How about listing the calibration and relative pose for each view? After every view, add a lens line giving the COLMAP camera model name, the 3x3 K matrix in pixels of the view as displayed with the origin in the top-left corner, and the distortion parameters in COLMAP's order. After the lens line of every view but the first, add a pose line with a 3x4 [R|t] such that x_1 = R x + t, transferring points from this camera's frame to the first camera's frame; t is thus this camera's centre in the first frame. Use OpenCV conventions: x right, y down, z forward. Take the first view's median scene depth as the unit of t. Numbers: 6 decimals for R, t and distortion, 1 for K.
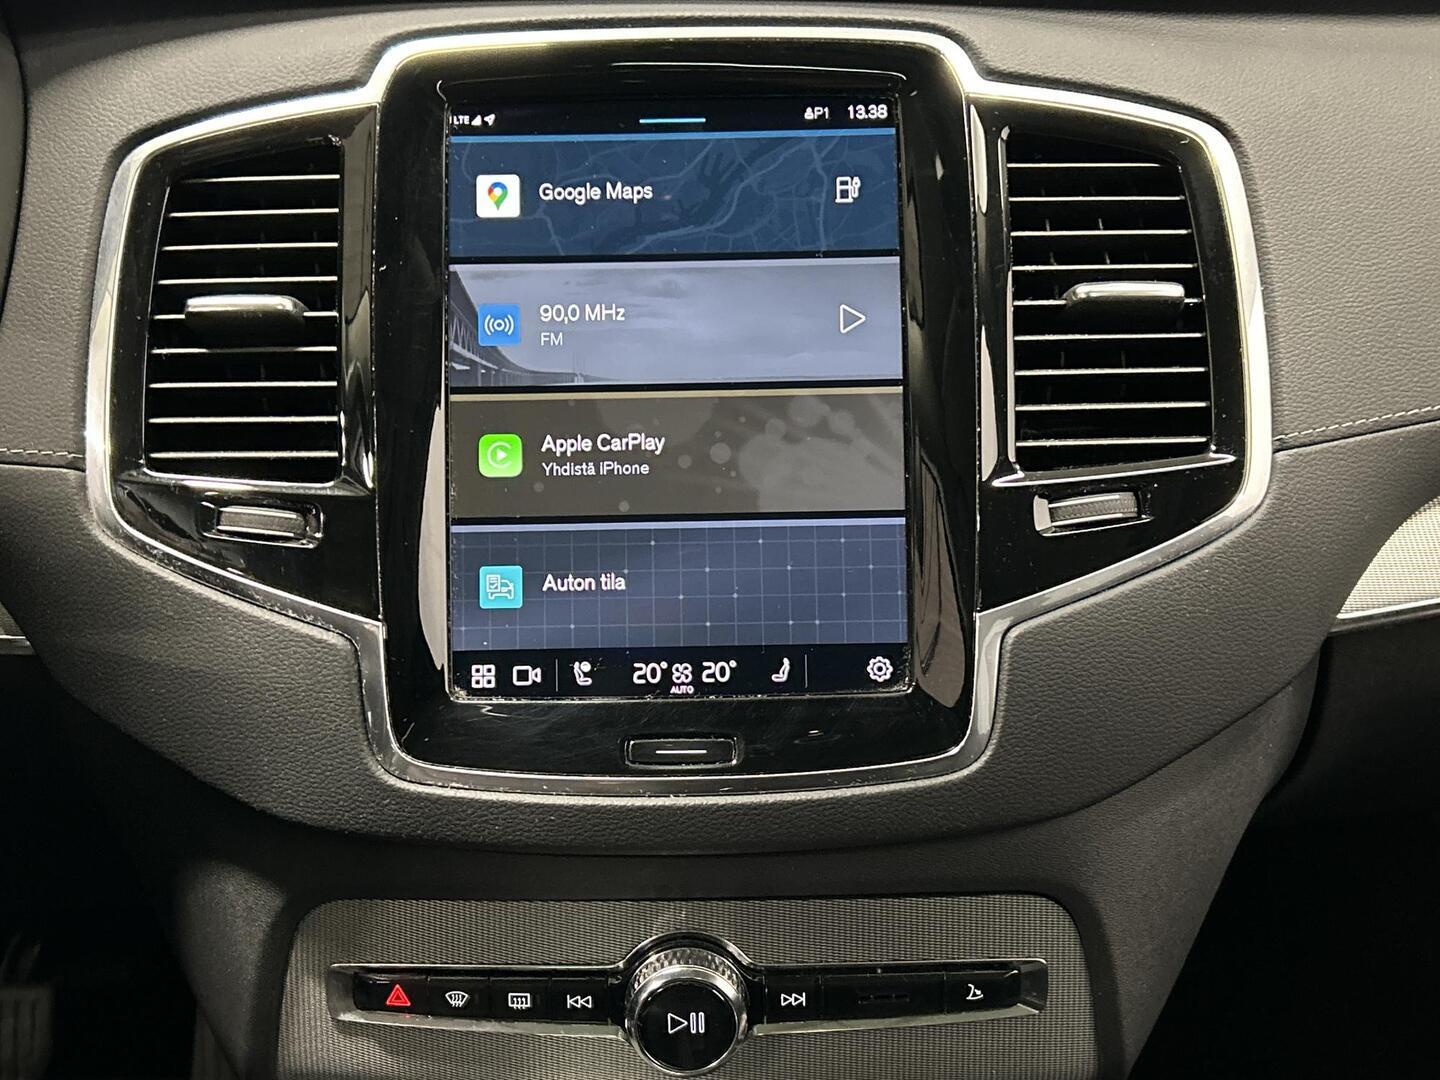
lens RADIAL K [[1775.3, 0, 720.0], [0, 1775.3, 540.0], [0, 0, 1]] dist [0.184535, -0.597921]
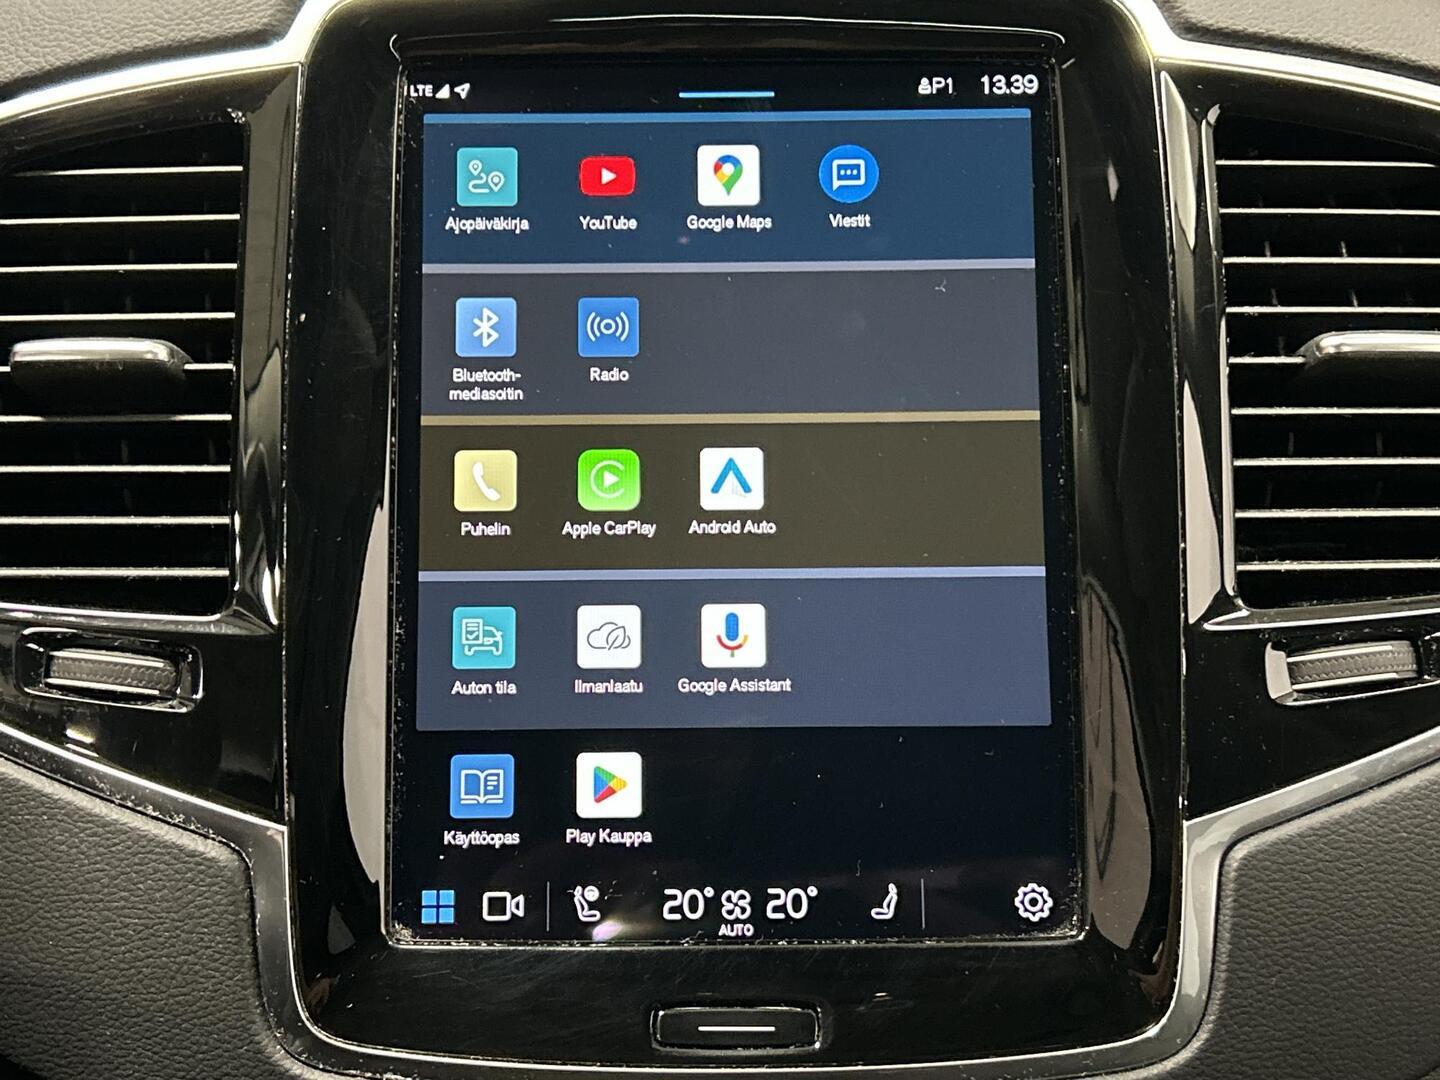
lens RADIAL K [[2112.5, 0, 728.0], [0, 2112.5, 547.7], [0, 0, 1]] dist [0.168716, -0.565674]
pose [[0.999930, 0.010066, 0.006163, -0.030620], [-0.009707, 0.998396, -0.055779, -0.014336], [-0.006714, 0.055716, 0.998424, 0.197799]]
